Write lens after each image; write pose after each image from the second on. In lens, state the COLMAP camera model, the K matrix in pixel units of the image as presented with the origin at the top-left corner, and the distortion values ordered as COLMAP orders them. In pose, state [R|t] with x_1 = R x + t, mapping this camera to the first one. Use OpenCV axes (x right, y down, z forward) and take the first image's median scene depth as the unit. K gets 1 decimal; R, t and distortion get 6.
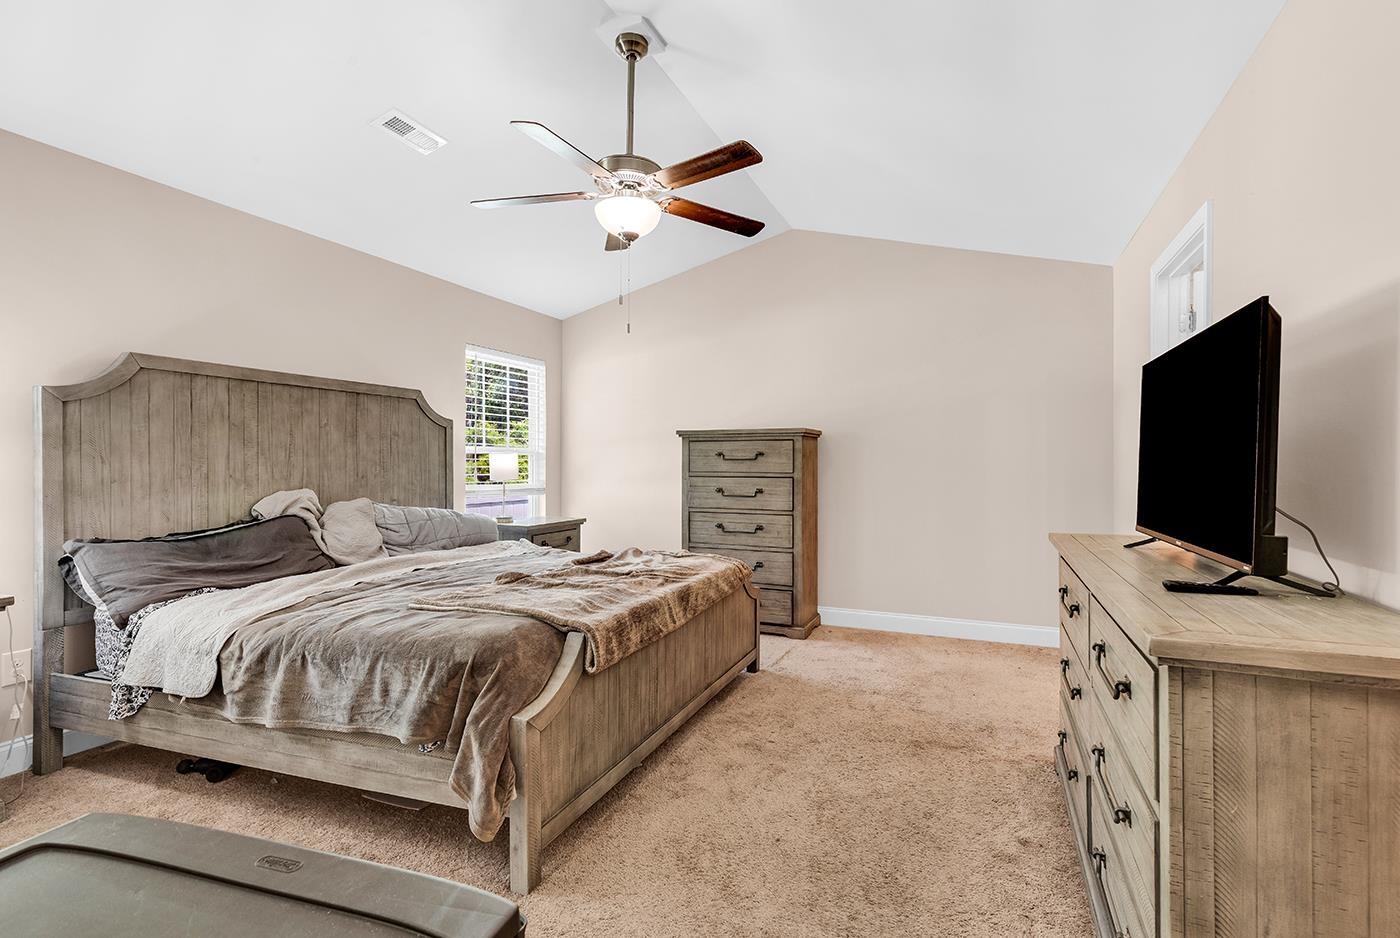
lens RADIAL K [[649.8, 0, 703.1], [0, 649.8, 463.9], [0, 0, 1]] dist [0.012259, -0.001536]
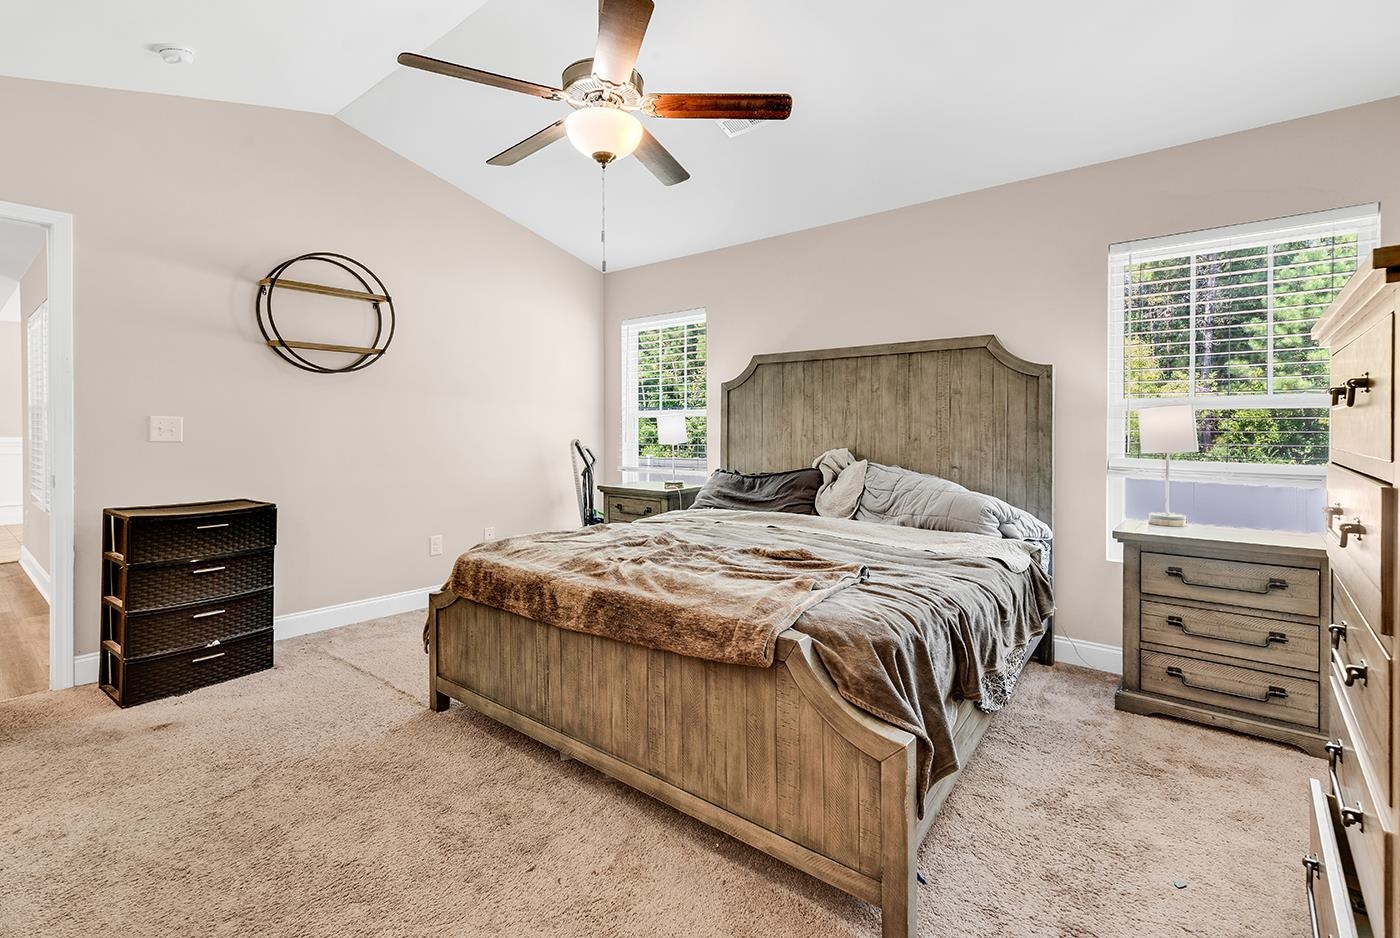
lens RADIAL K [[649.8, 0, 722.6], [0, 649.8, 431.9], [0, 0, 1]] dist [0.012259, -0.001536]
pose [[-0.260974, 0.011930, -0.965272, 0.610921], [0.002391, 0.999929, 0.011712, -0.003934], [0.965343, 0.000749, -0.260984, 1.239360]]
